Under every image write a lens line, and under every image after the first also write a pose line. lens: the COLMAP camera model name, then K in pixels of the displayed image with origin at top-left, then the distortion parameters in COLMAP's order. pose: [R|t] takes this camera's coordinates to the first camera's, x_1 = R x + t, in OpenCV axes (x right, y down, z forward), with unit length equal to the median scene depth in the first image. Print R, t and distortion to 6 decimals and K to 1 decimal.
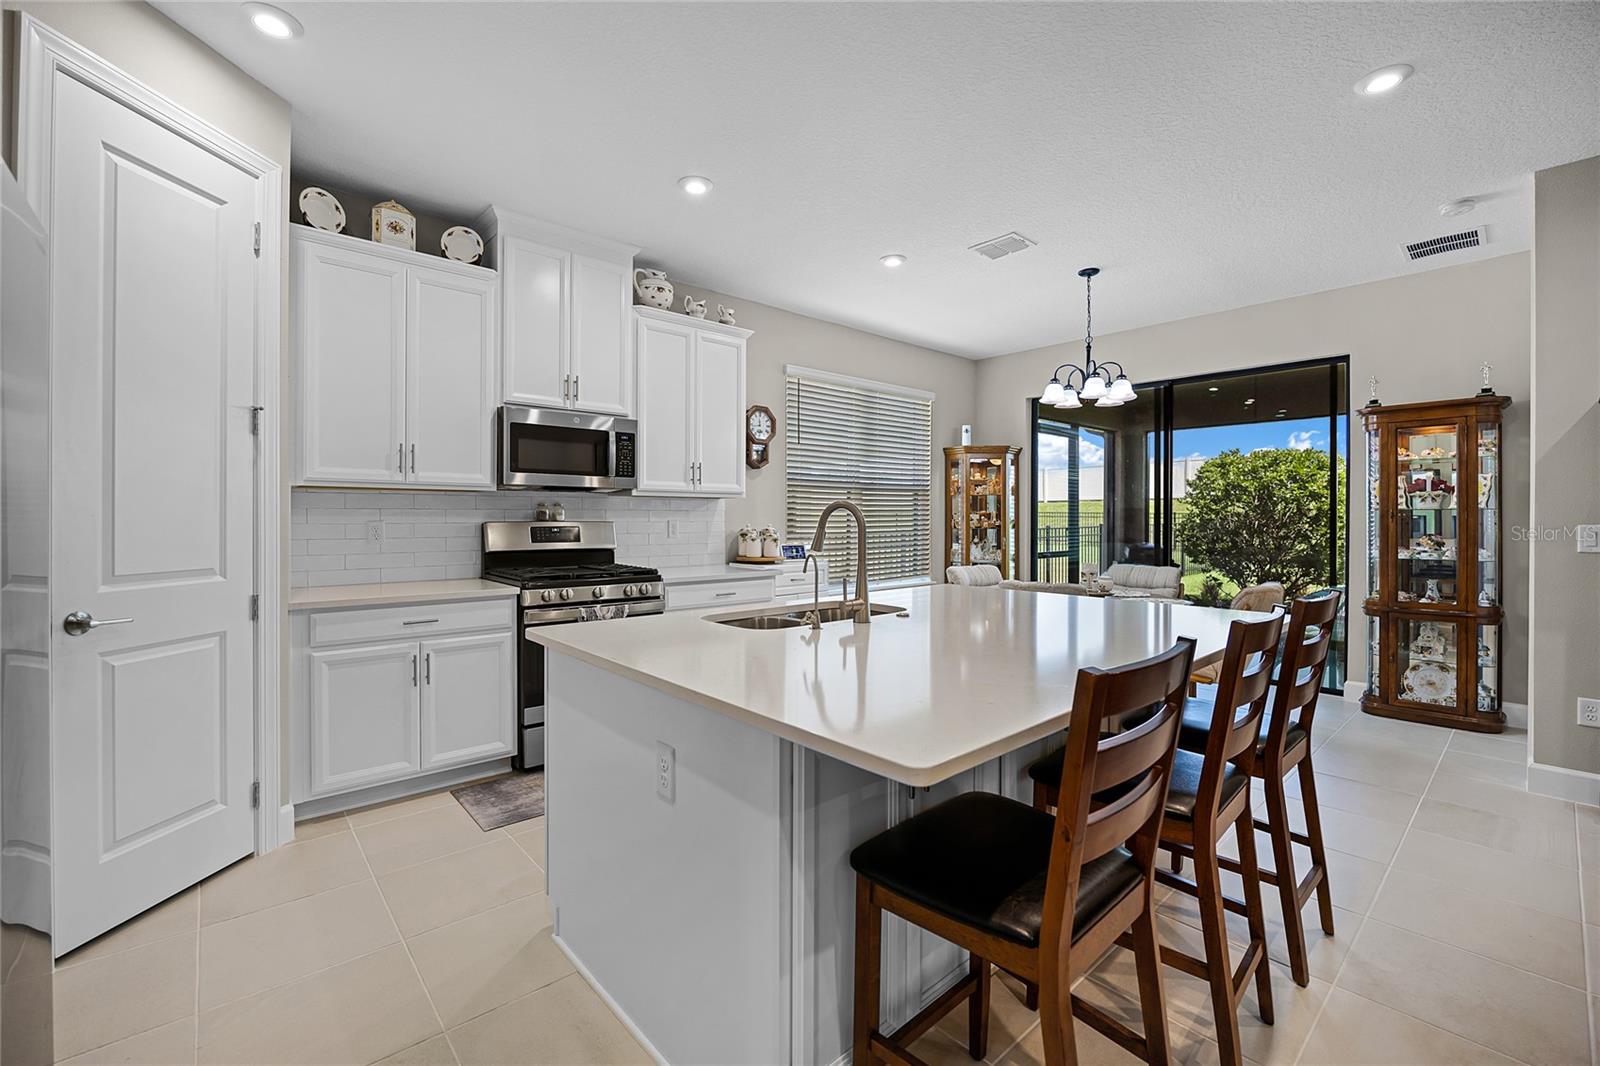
lens RADIAL K [[672.9, 0, 813.0], [0, 672.9, 528.6], [0, 0, 1]] dist [-0.021853, -0.000097]
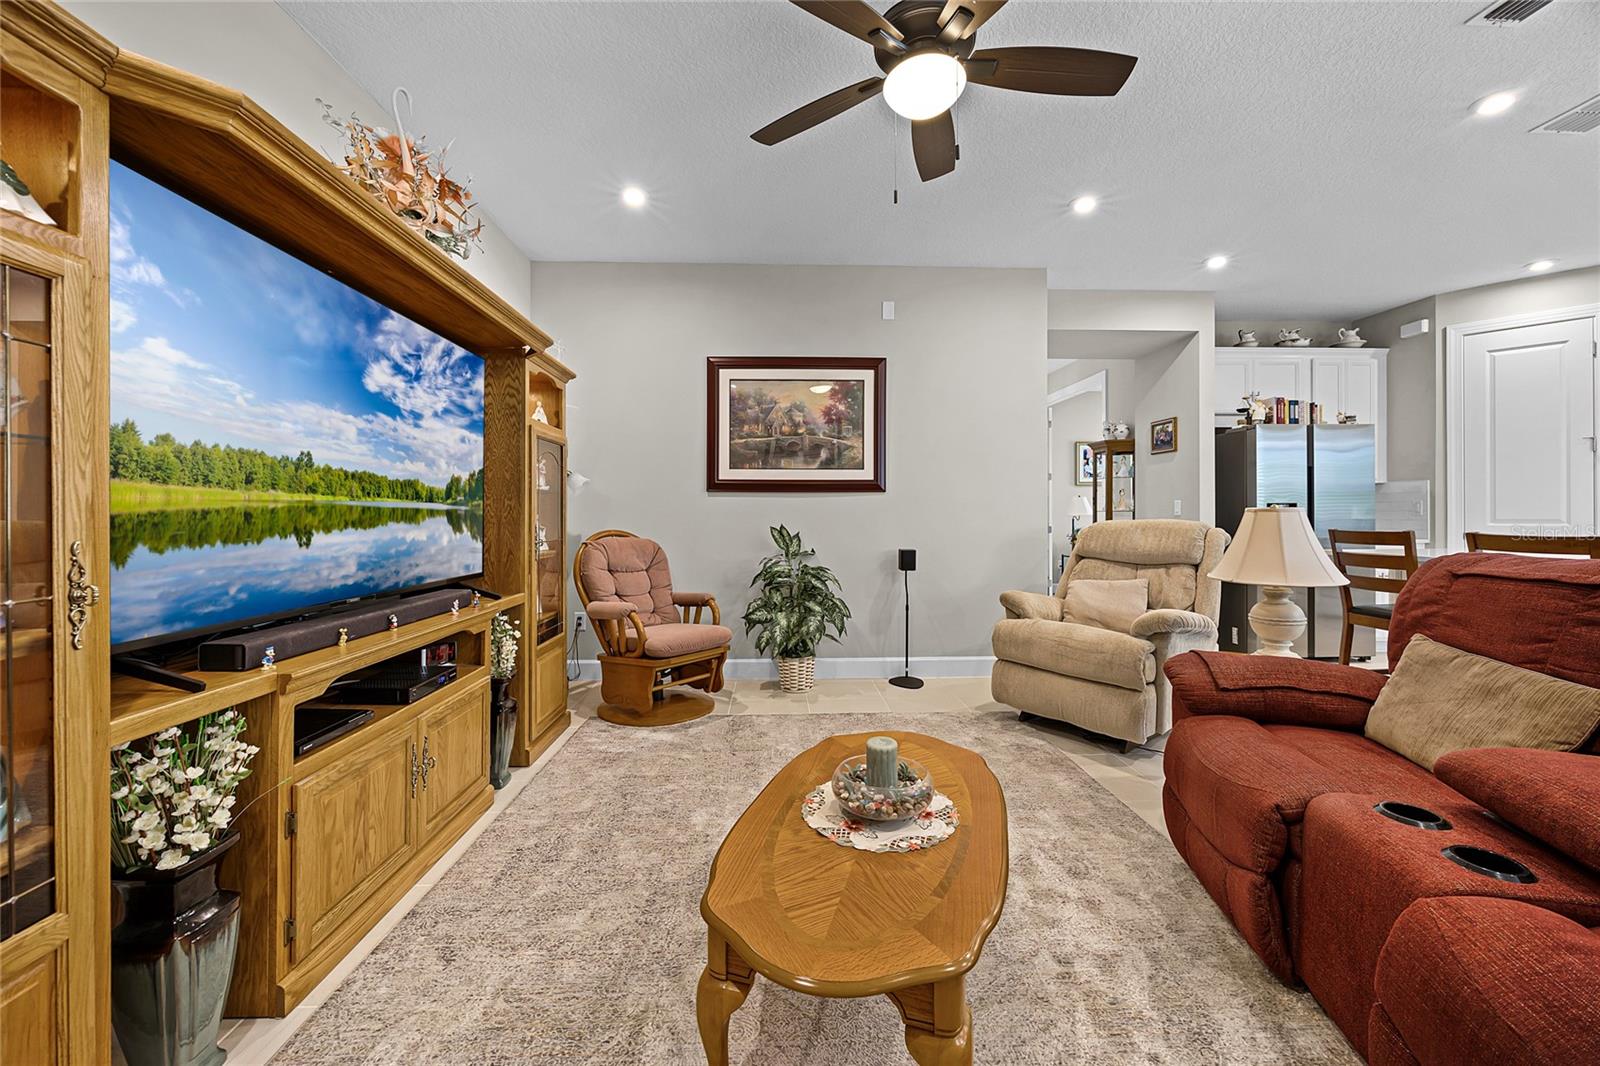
lens RADIAL K [[609.4, 0, 792.7], [0, 609.4, 511.1], [0, 0, 1]] dist [-0.003048, -0.000449]
pose [[-0.643248, -0.005818, -0.765636, 1.255373], [-0.008689, 0.999962, -0.000298, 0.034965], [0.765609, 0.006461, -0.643274, 0.218426]]
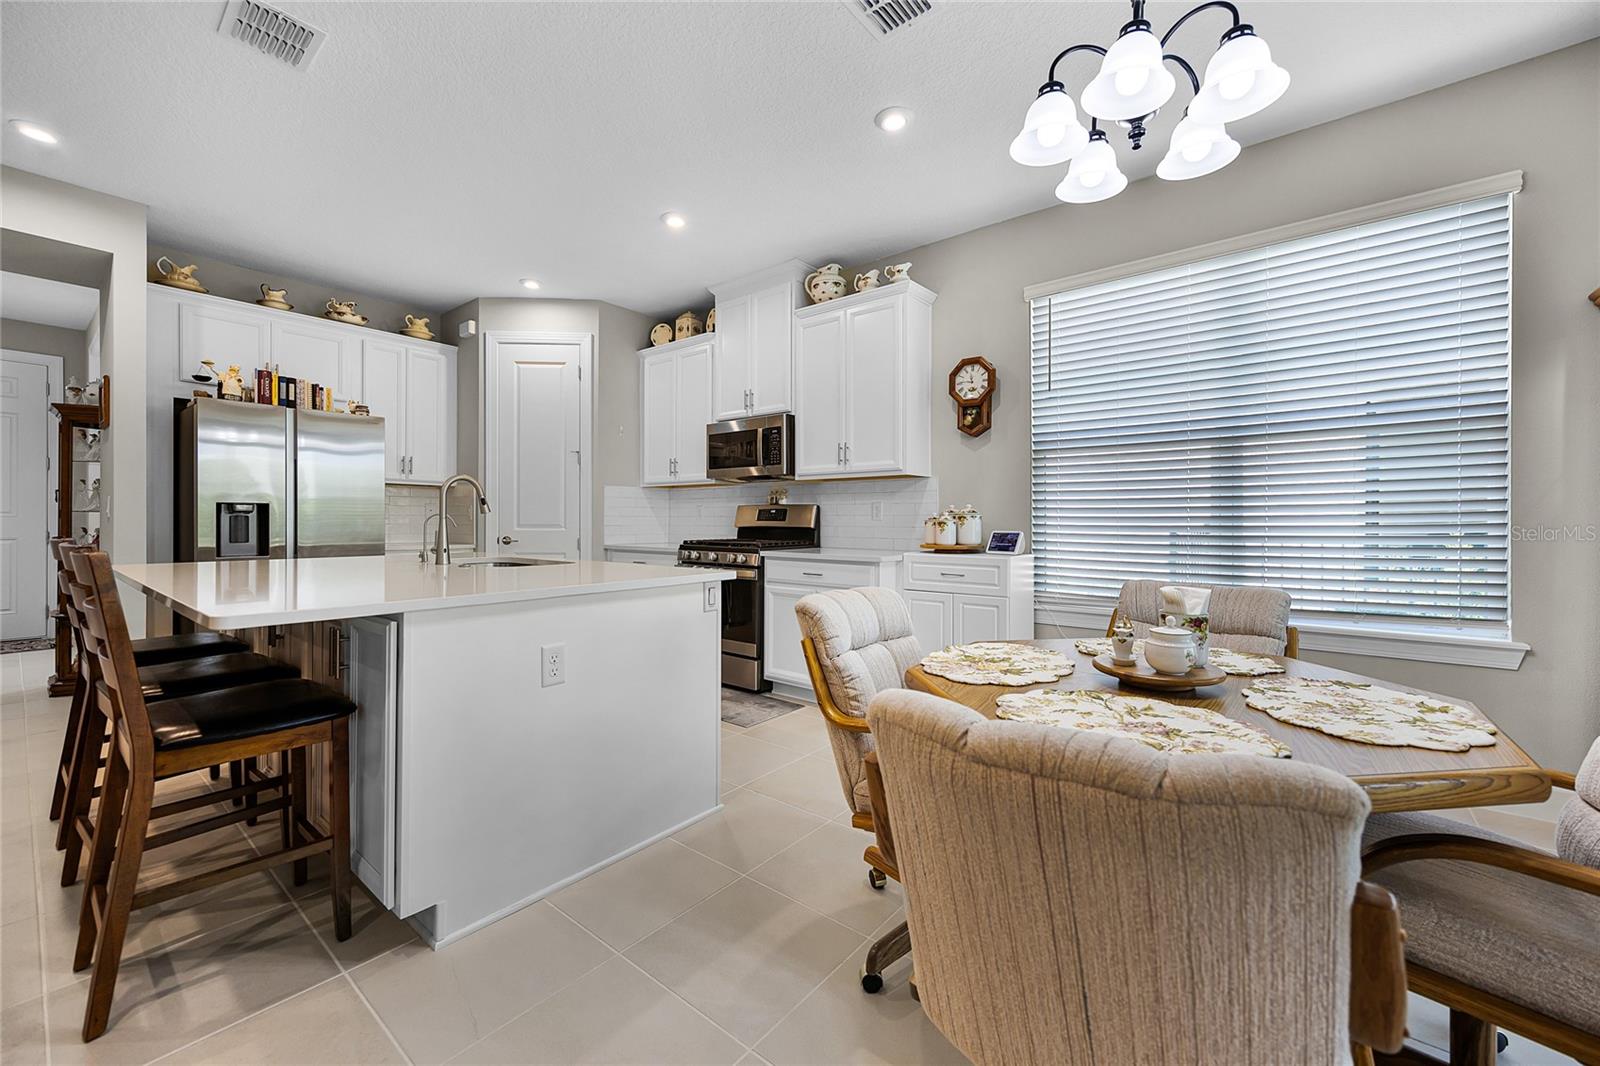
lens RADIAL K [[631.2, 0, 796.7], [0, 631.2, 524.5], [0, 0, 1]] dist [0.003215, 0.000279]
pose [[0.156235, 0.002166, -0.987718, 0.814940], [-0.018063, 0.999837, -0.000665, 0.027689], [0.987555, 0.017945, 0.156249, 0.870106]]
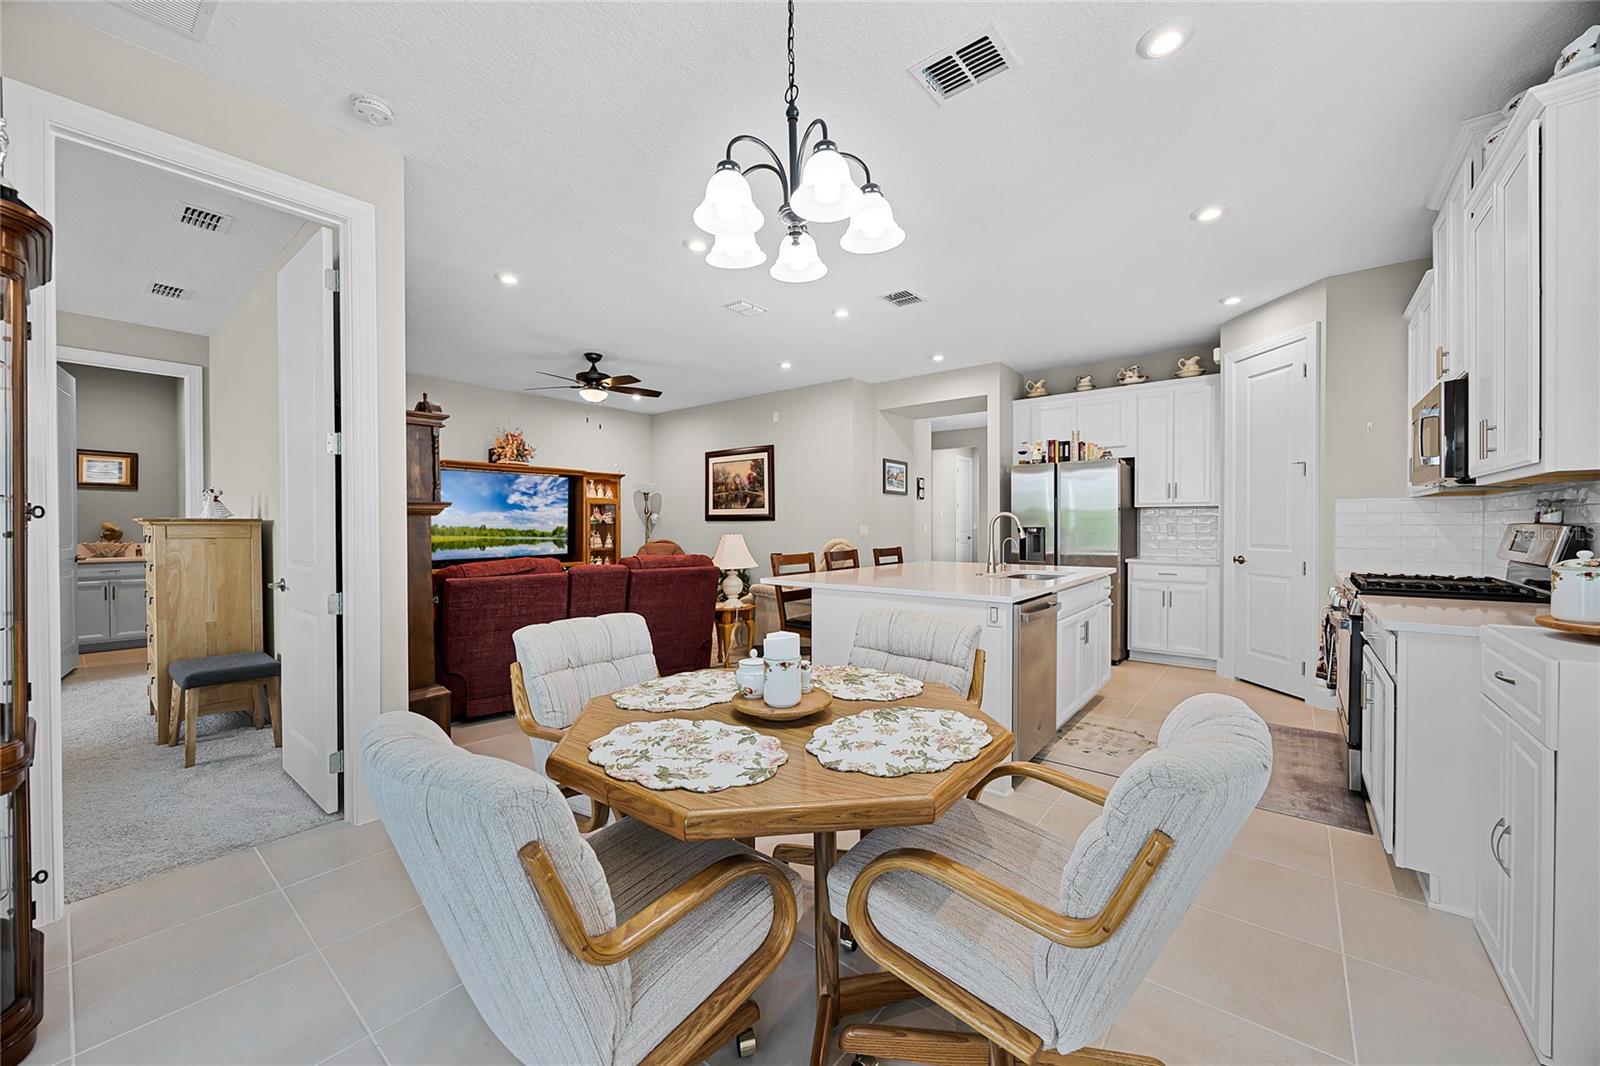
lens RADIAL K [[609.4, 0, 794.6], [0, 609.4, 530.2], [0, 0, 1]] dist [-0.003048, -0.000449]
pose [[-0.989006, 0.001774, -0.147863, 0.522616], [-0.001629, 0.999737, 0.022888, -0.016578], [0.147864, 0.022877, -0.988743, 1.569838]]
